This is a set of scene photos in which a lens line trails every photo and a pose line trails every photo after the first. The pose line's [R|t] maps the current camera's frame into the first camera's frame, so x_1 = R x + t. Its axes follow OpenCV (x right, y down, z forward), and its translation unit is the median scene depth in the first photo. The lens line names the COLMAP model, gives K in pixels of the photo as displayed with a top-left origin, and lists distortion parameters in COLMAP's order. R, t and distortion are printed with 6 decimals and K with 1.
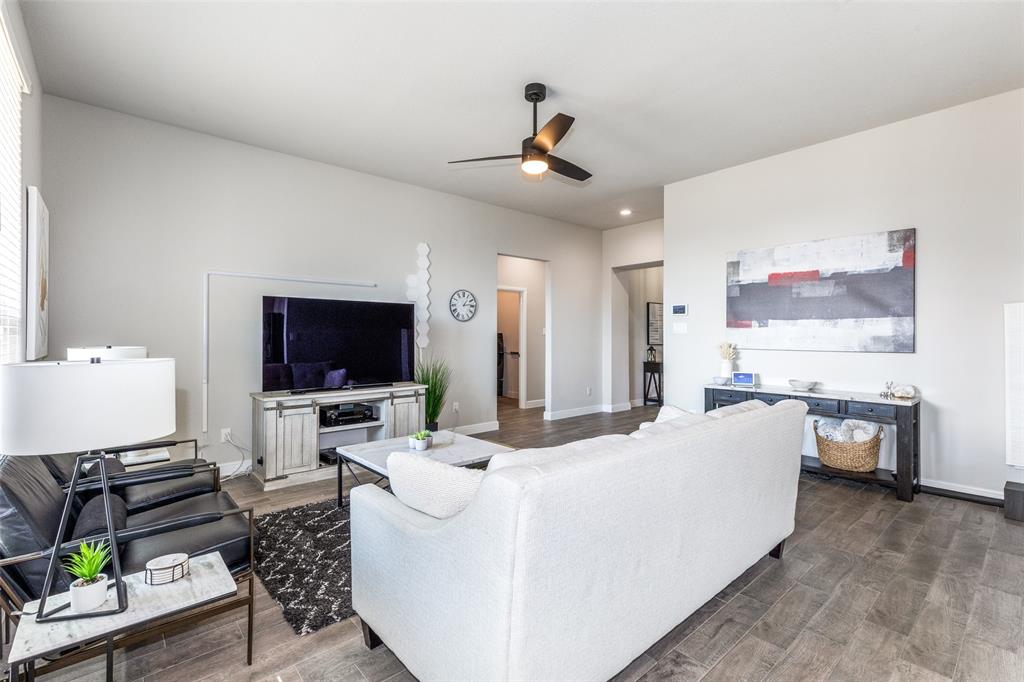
lens RADIAL K [[459.4, 0, 515.4], [0, 459.4, 339.1], [0, 0, 1]] dist [0.004217, -0.000389]
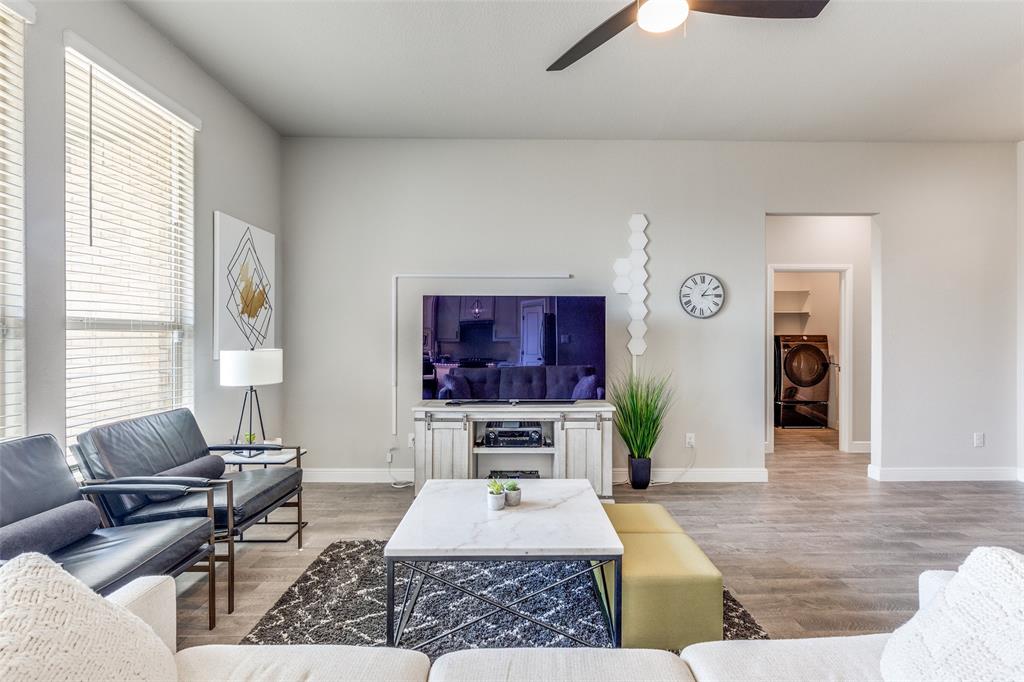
lens RADIAL K [[482.7, 0, 517.3], [0, 482.7, 339.6], [0, 0, 1]] dist [-0.000762, -0.000095]
pose [[0.756905, 0.001108, -0.653525, 0.192747], [-0.004493, 0.999984, -0.003509, -0.002806], [0.653510, 0.005592, 0.756897, 0.331915]]
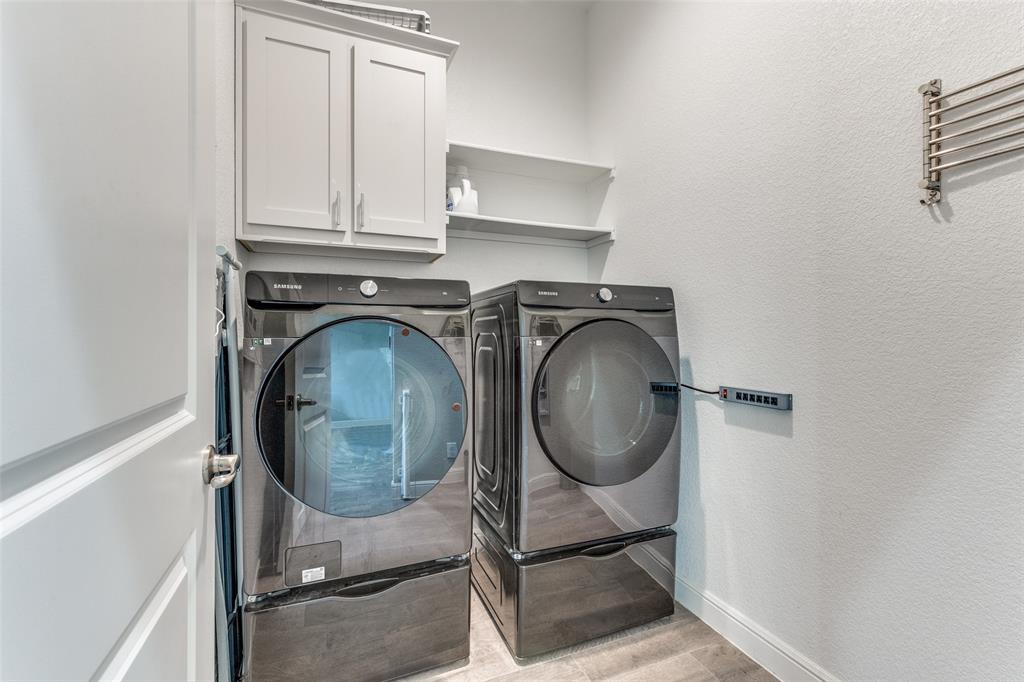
lens RADIAL K [[459.4, 0, 511.4], [0, 459.4, 335.9], [0, 0, 1]] dist [0.004217, -0.000389]
pose [[0.940777, 0.004789, -0.338993, 0.002098], [-0.001334, 0.999945, 0.010423, 0.008875], [0.339024, -0.009354, 0.940731, 1.360281]]
